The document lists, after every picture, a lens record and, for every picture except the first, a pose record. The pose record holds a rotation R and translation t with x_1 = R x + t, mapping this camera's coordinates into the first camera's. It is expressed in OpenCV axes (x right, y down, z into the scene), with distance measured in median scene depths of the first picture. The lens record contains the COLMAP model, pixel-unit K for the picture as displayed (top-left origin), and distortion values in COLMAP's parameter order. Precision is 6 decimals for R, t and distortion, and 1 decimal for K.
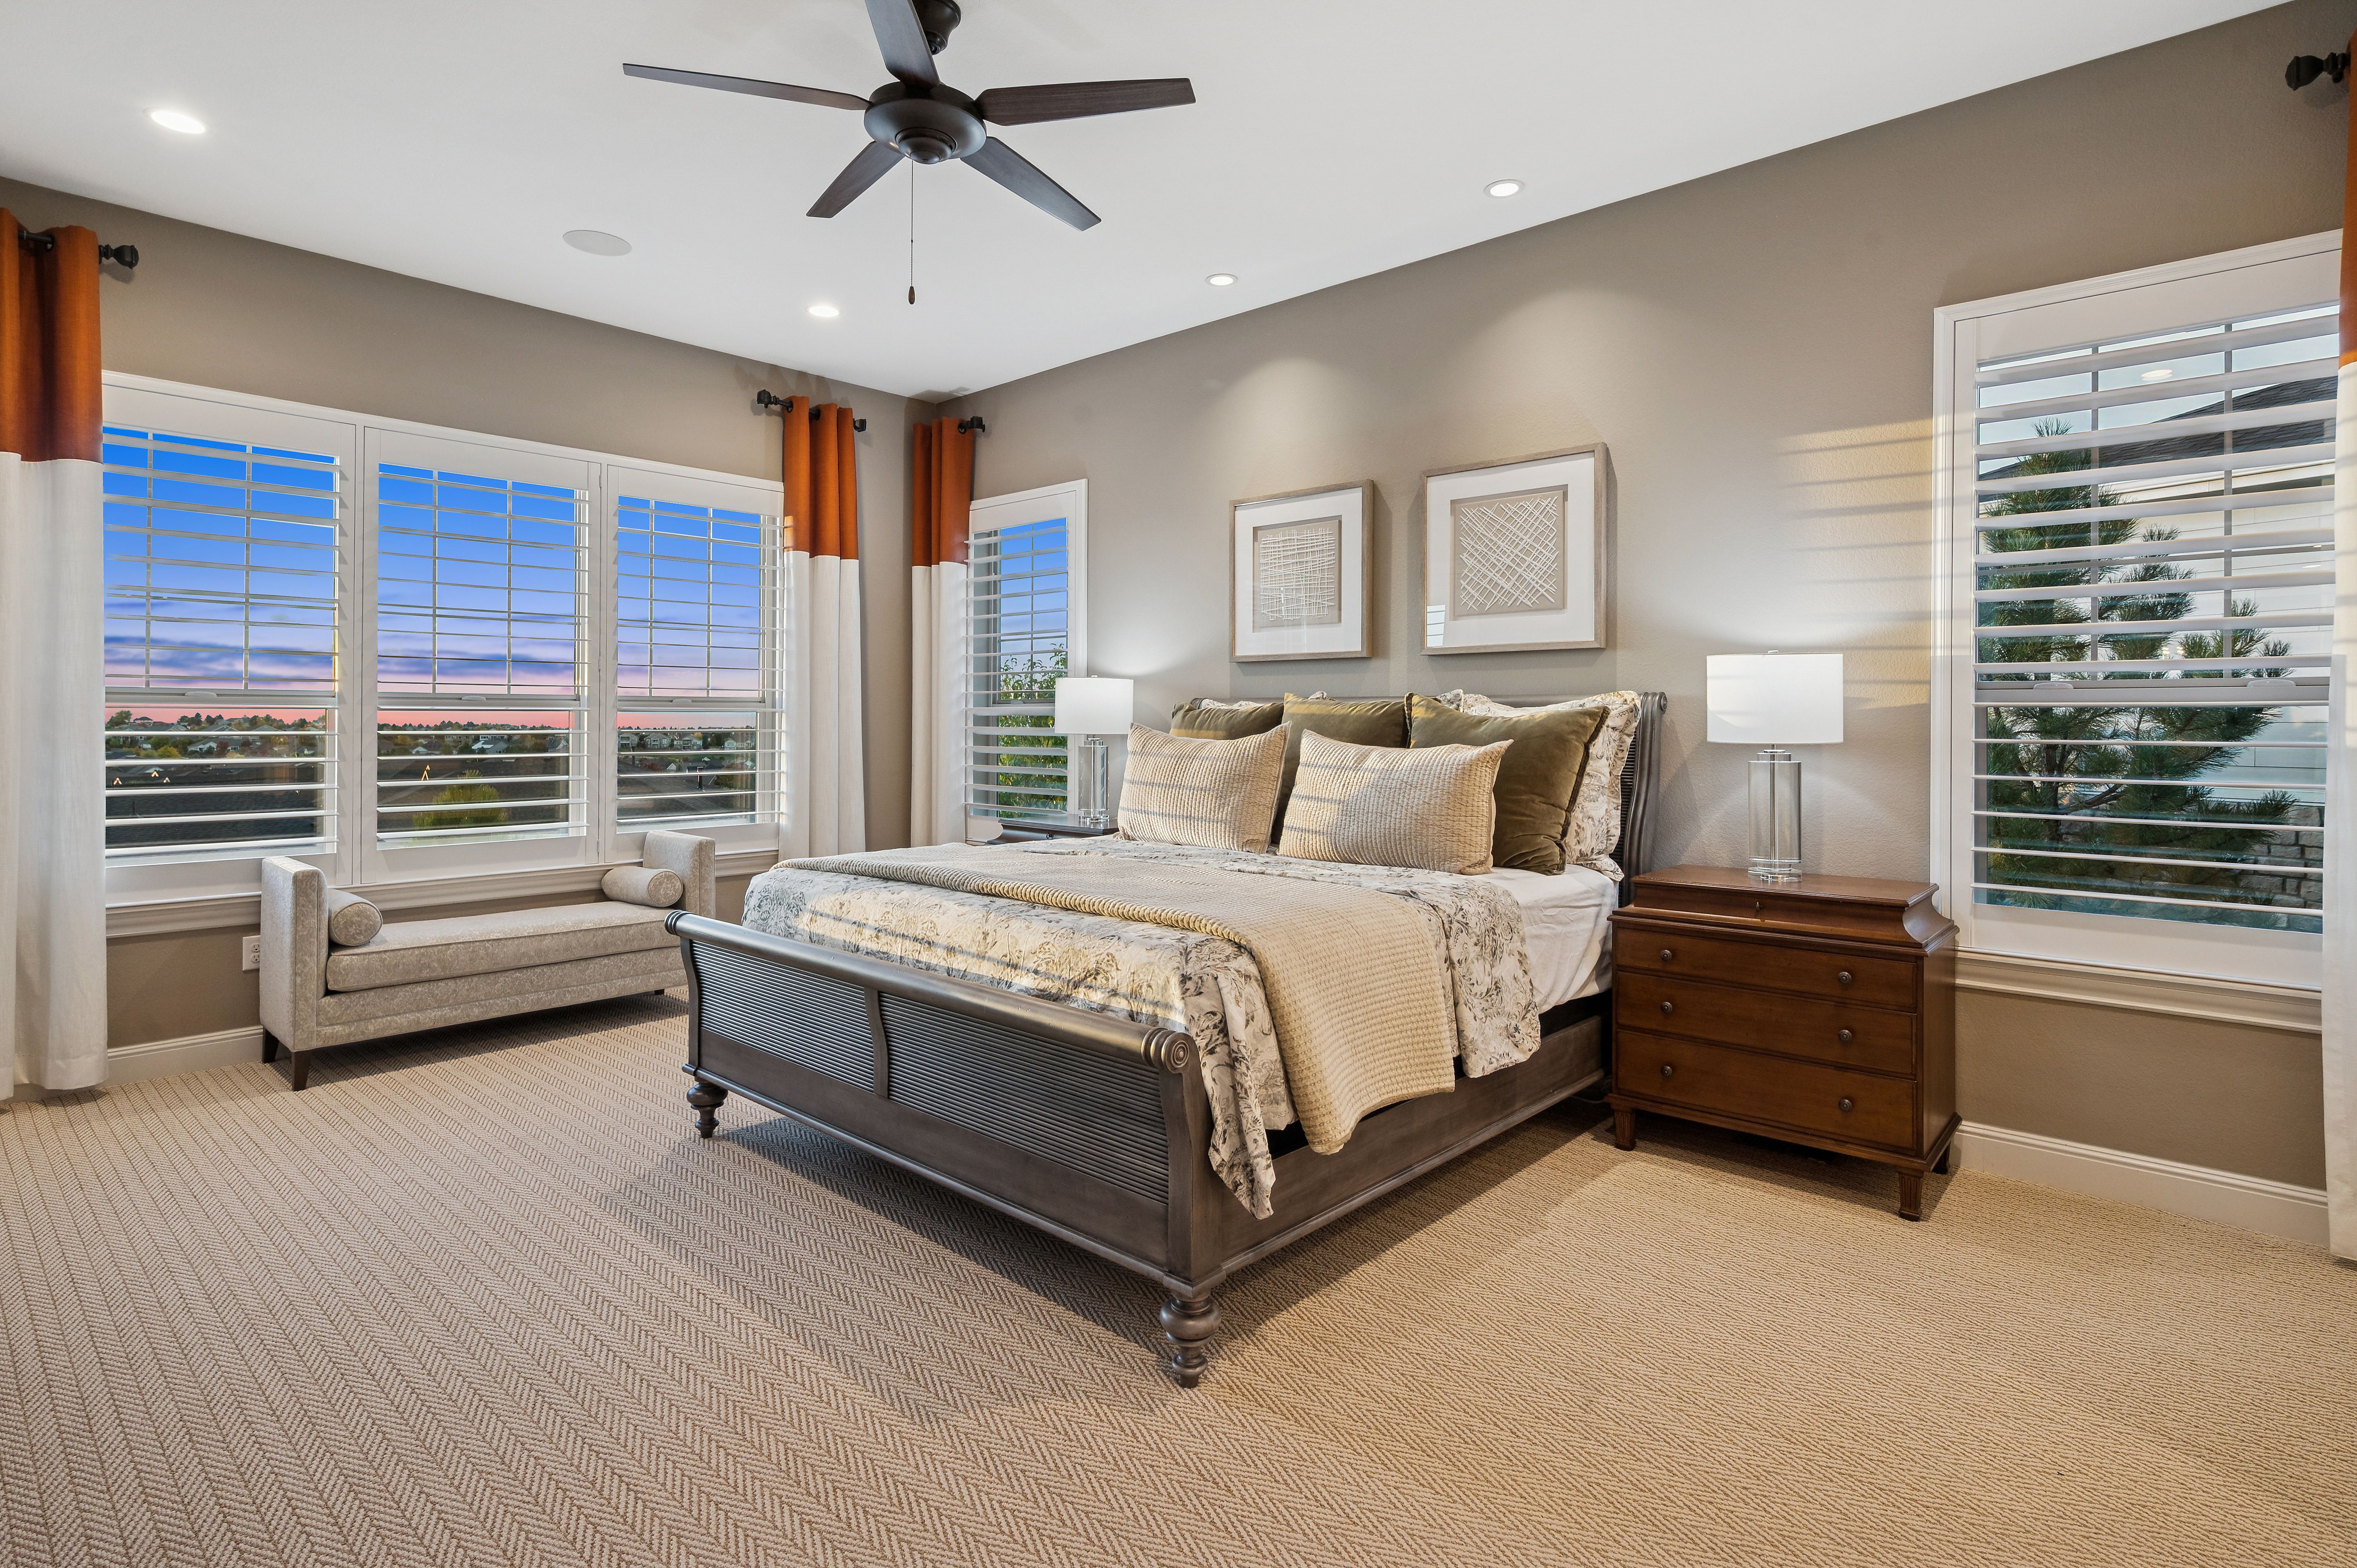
lens RADIAL K [[1172.6, 0, 1176.4], [0, 1172.6, 730.2], [0, 0, 1]] dist [-0.000542, -0.000230]
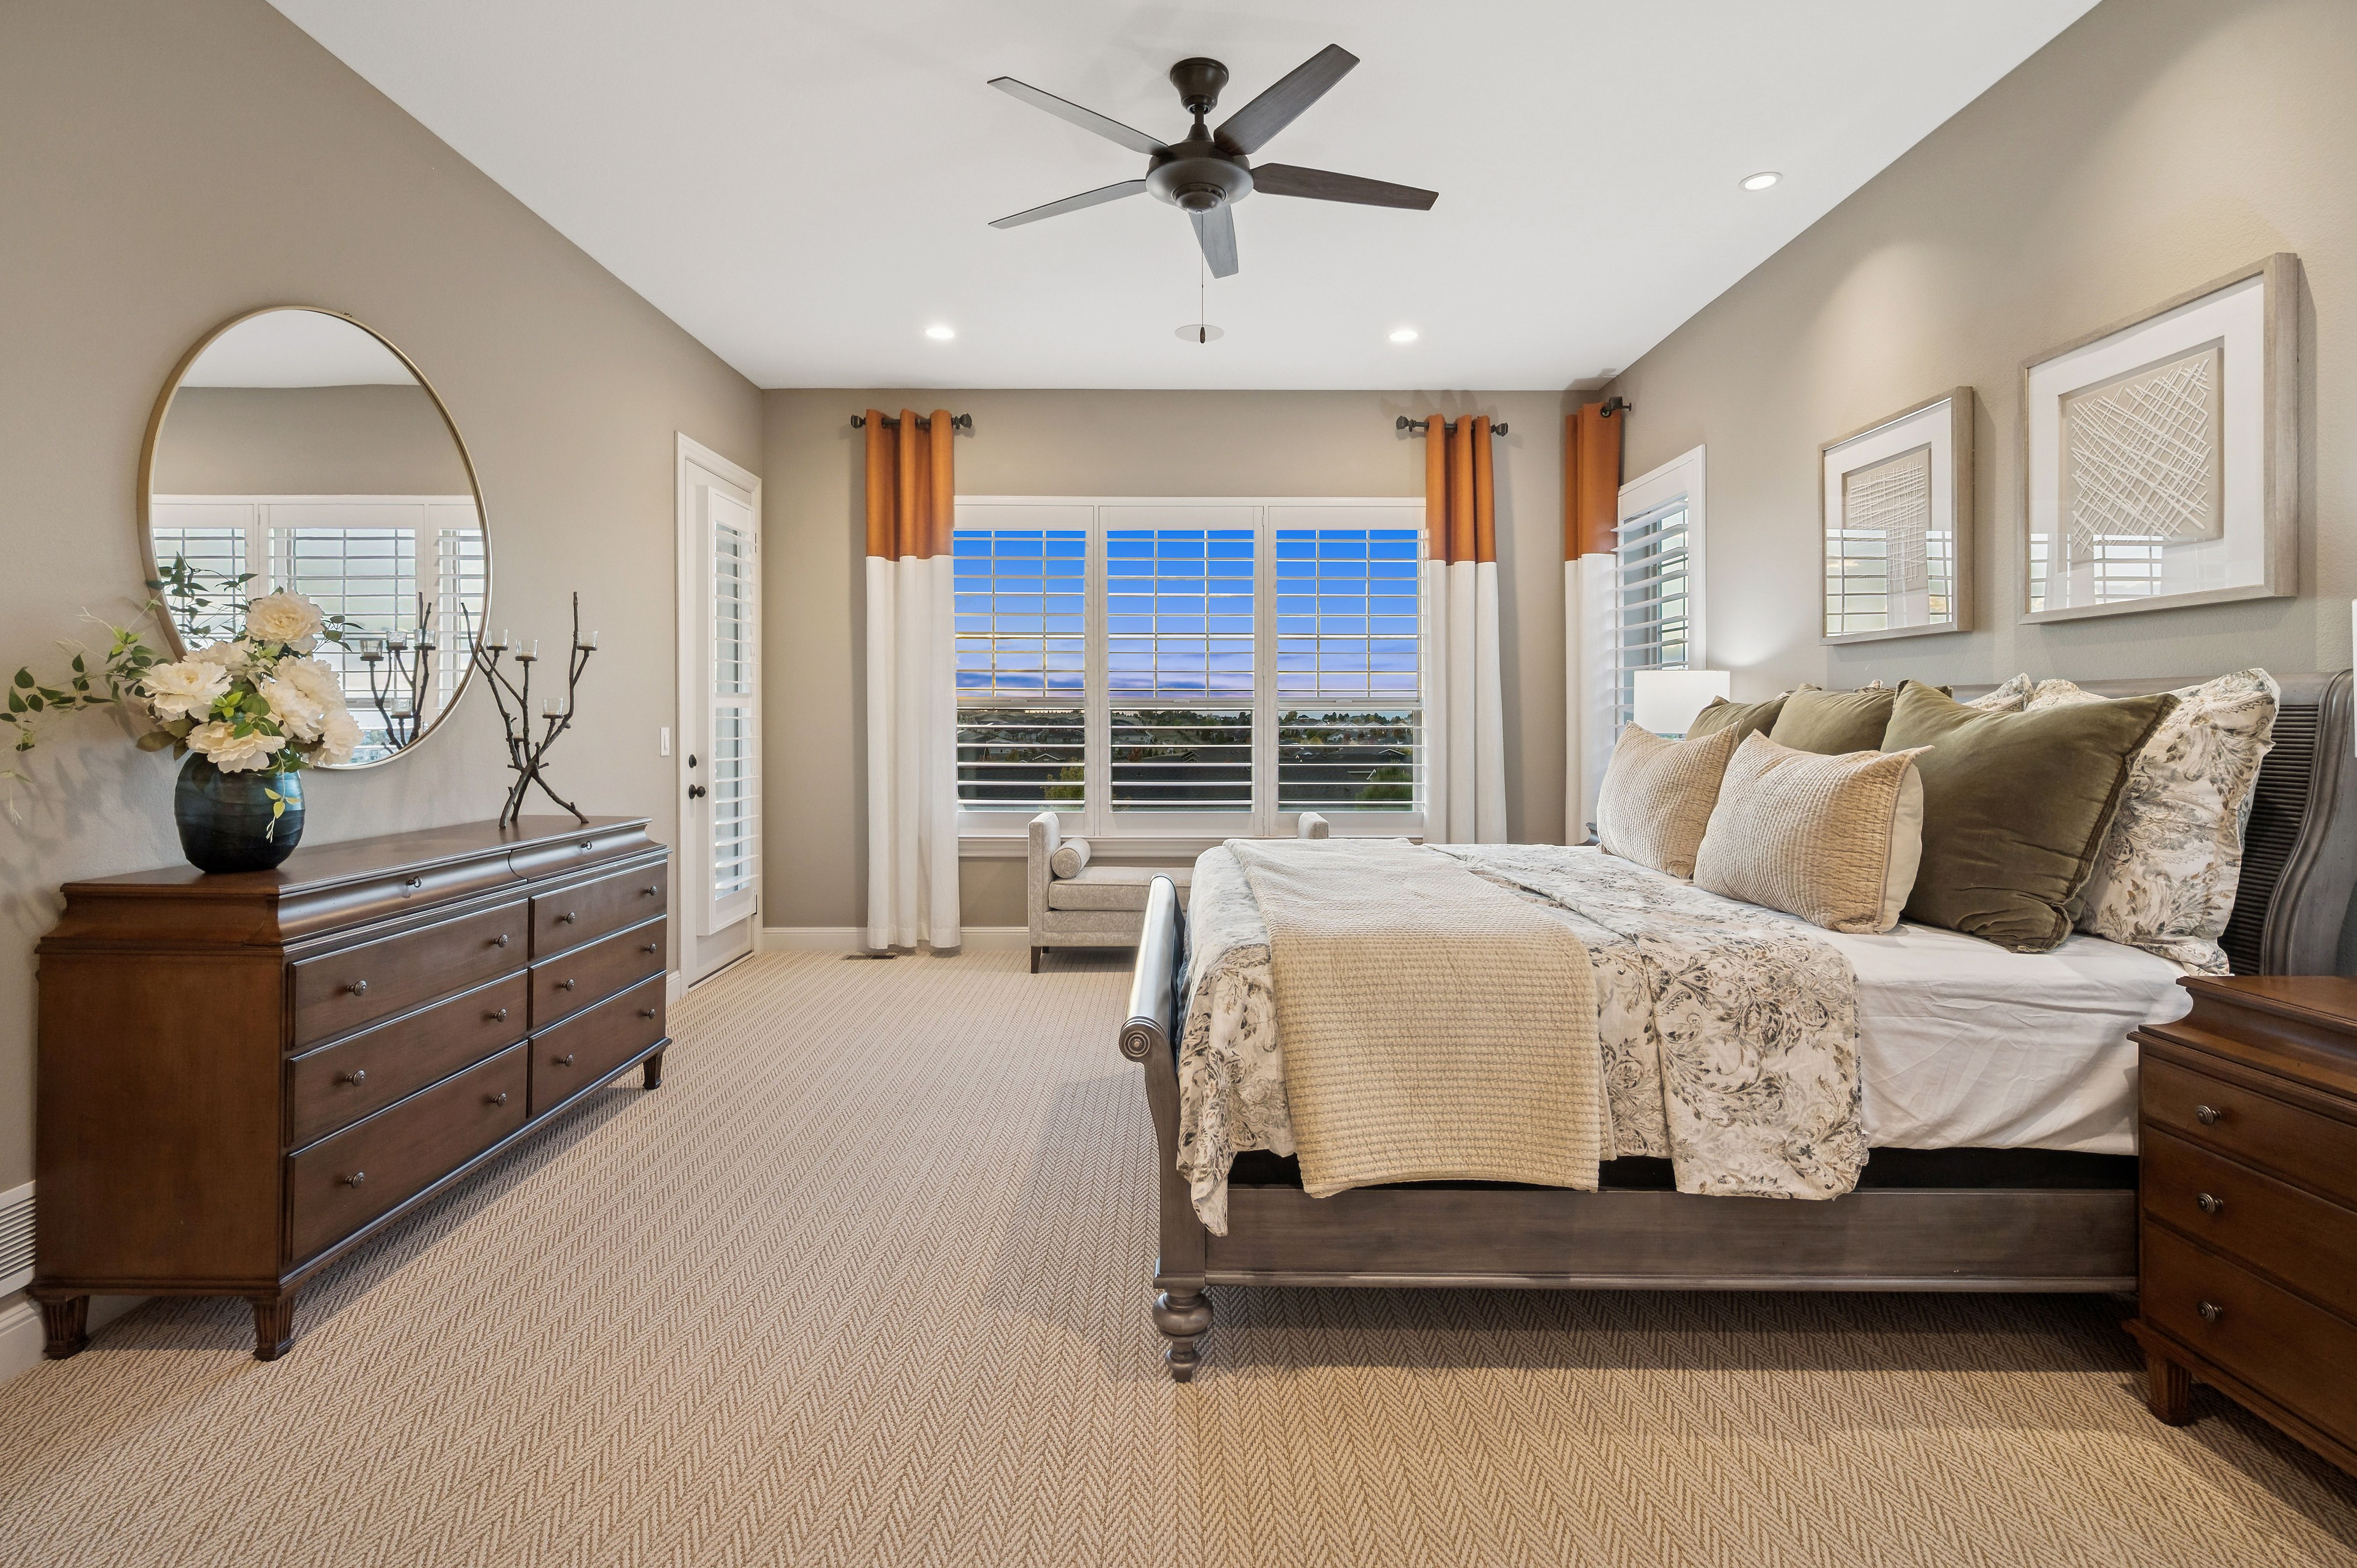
lens RADIAL K [[1129.1, 0, 1182.5], [0, 1129.1, 727.8], [0, 0, 1]] dist [0.001534, -0.000410]
pose [[0.675586, 0.006122, -0.737256, 0.404657], [-0.006238, 0.999977, 0.002588, -0.001079], [0.737255, 0.002851, 0.675609, 0.193907]]
